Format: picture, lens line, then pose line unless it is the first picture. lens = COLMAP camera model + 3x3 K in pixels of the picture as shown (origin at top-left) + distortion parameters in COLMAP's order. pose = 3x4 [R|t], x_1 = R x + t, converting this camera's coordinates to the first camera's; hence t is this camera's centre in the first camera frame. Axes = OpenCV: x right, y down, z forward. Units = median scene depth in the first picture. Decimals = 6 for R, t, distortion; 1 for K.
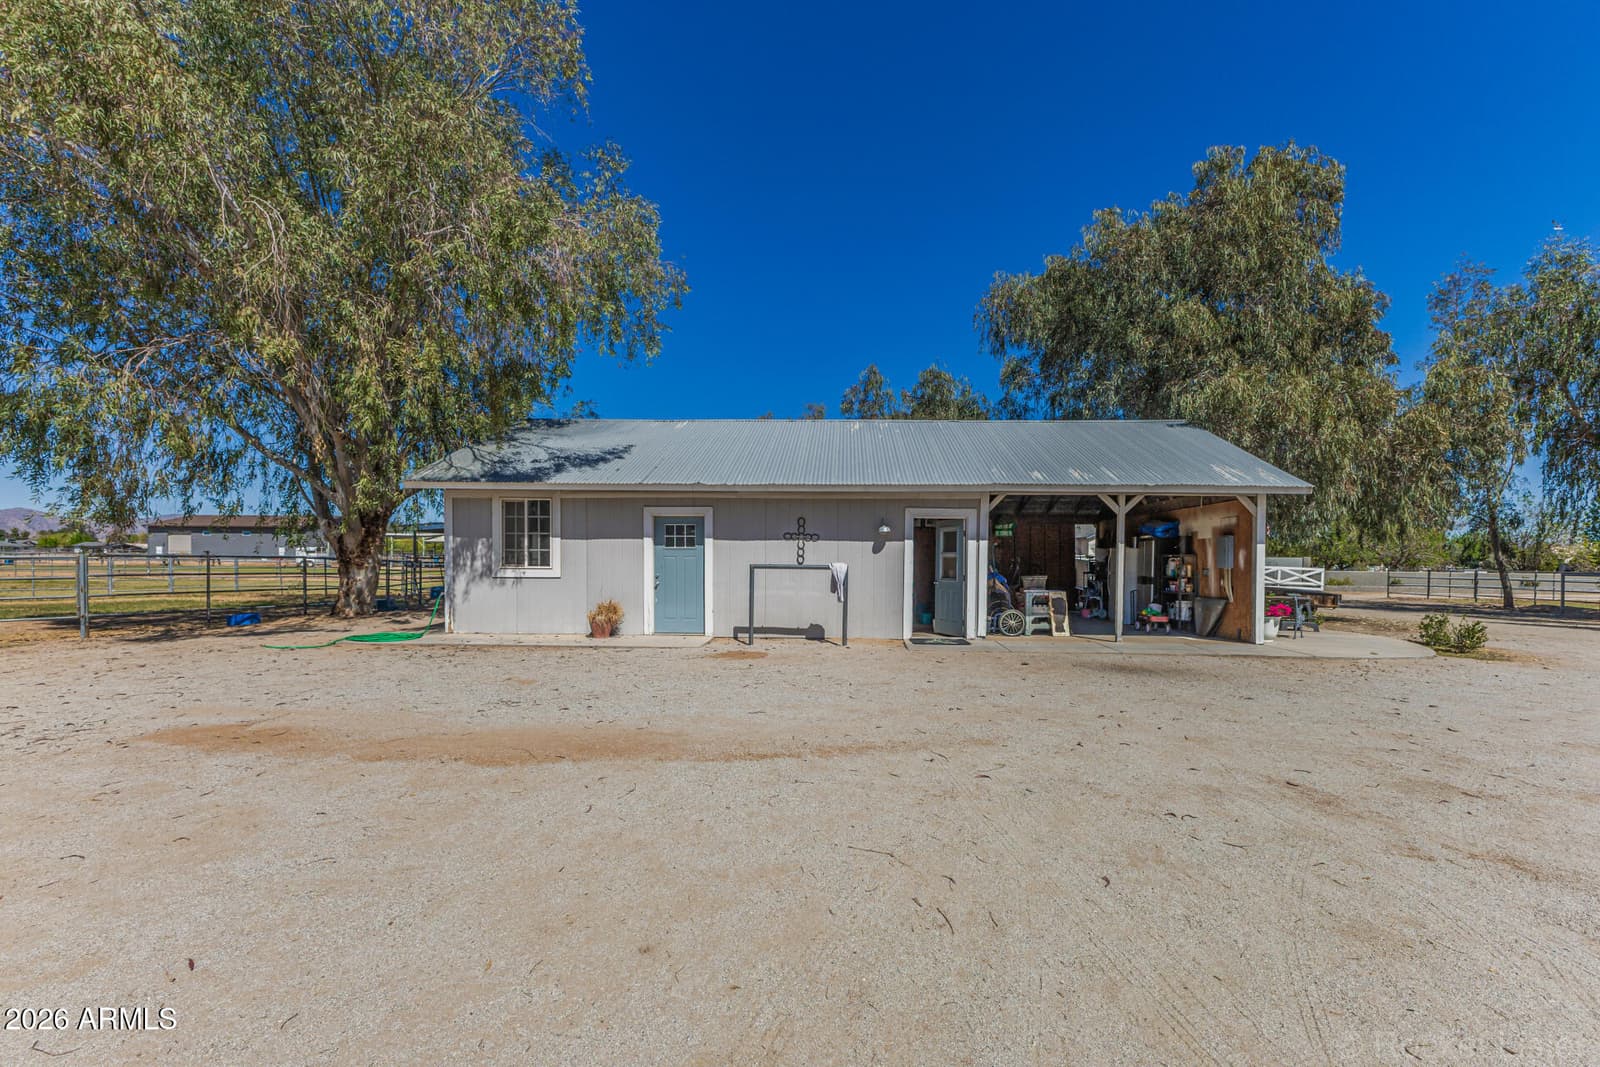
lens RADIAL K [[669.6, 0, 803.6], [0, 669.6, 572.1], [0, 0, 1]] dist [-0.000157, 0.000002]
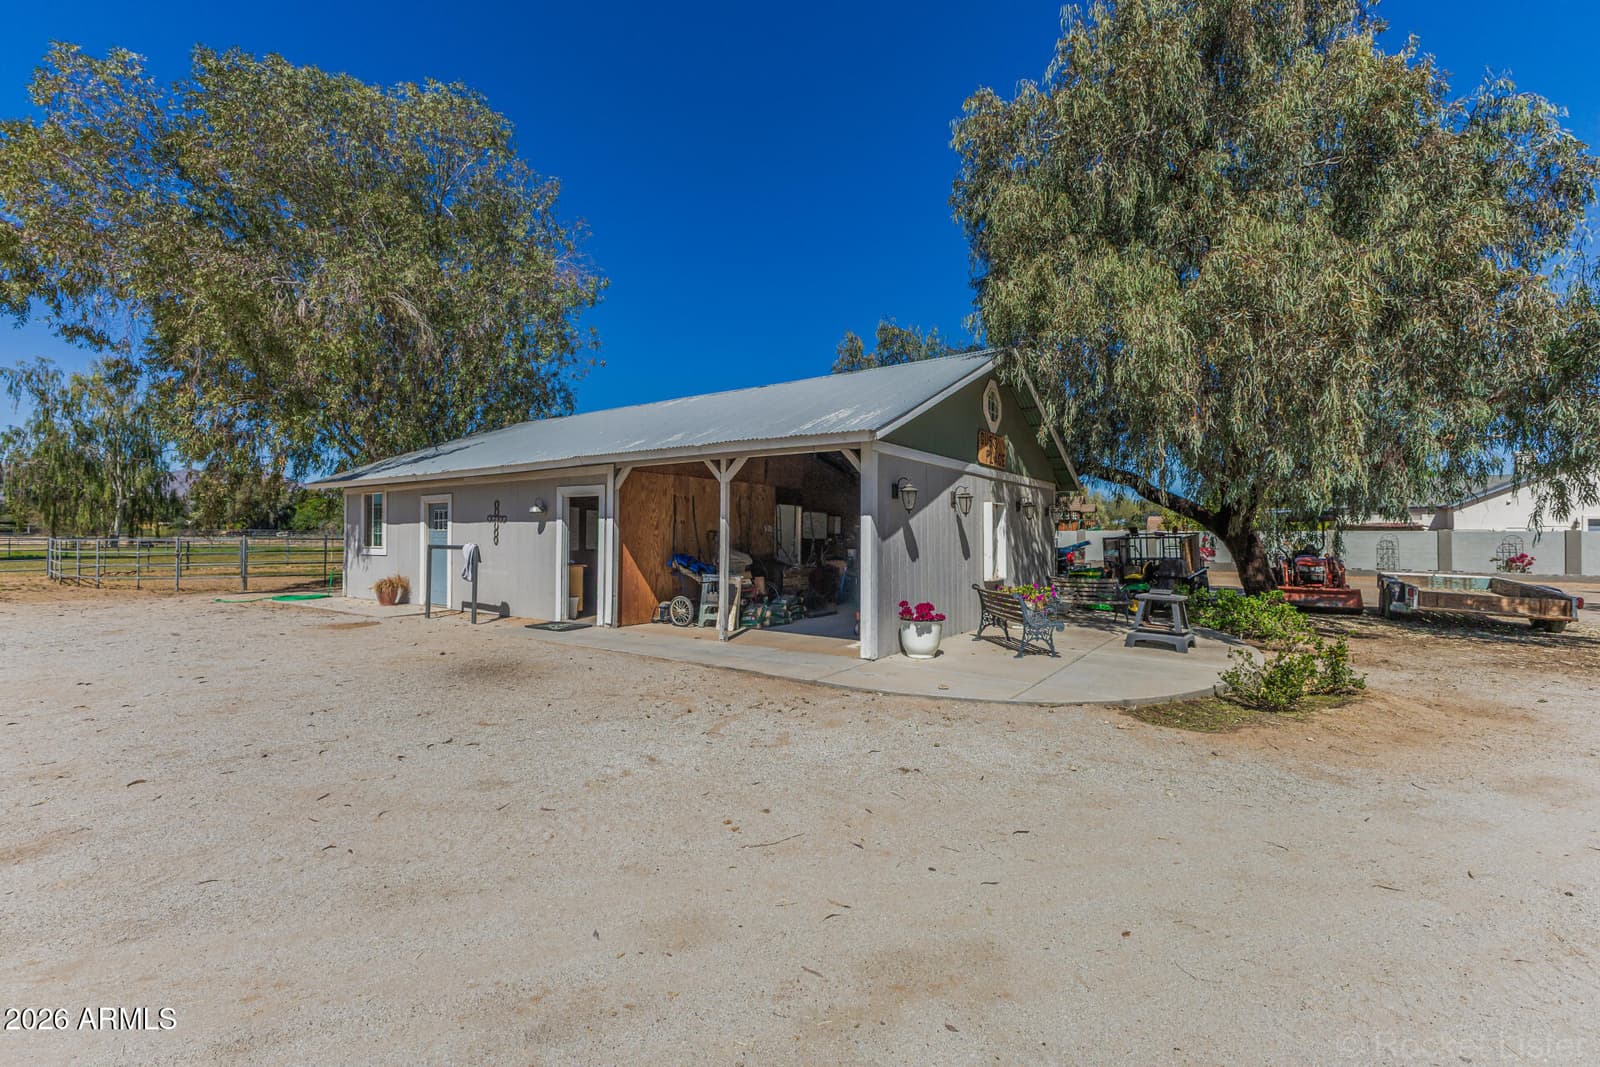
lens RADIAL K [[692.7, 0, 795.1], [0, 692.7, 528.4], [0, 0, 1]] dist [0.001881, 0.000131]
pose [[0.836652, -0.013055, -0.547579, 0.992772], [0.003921, 0.999833, -0.017847, -0.015906], [0.547721, 0.012785, 0.836564, 0.345442]]
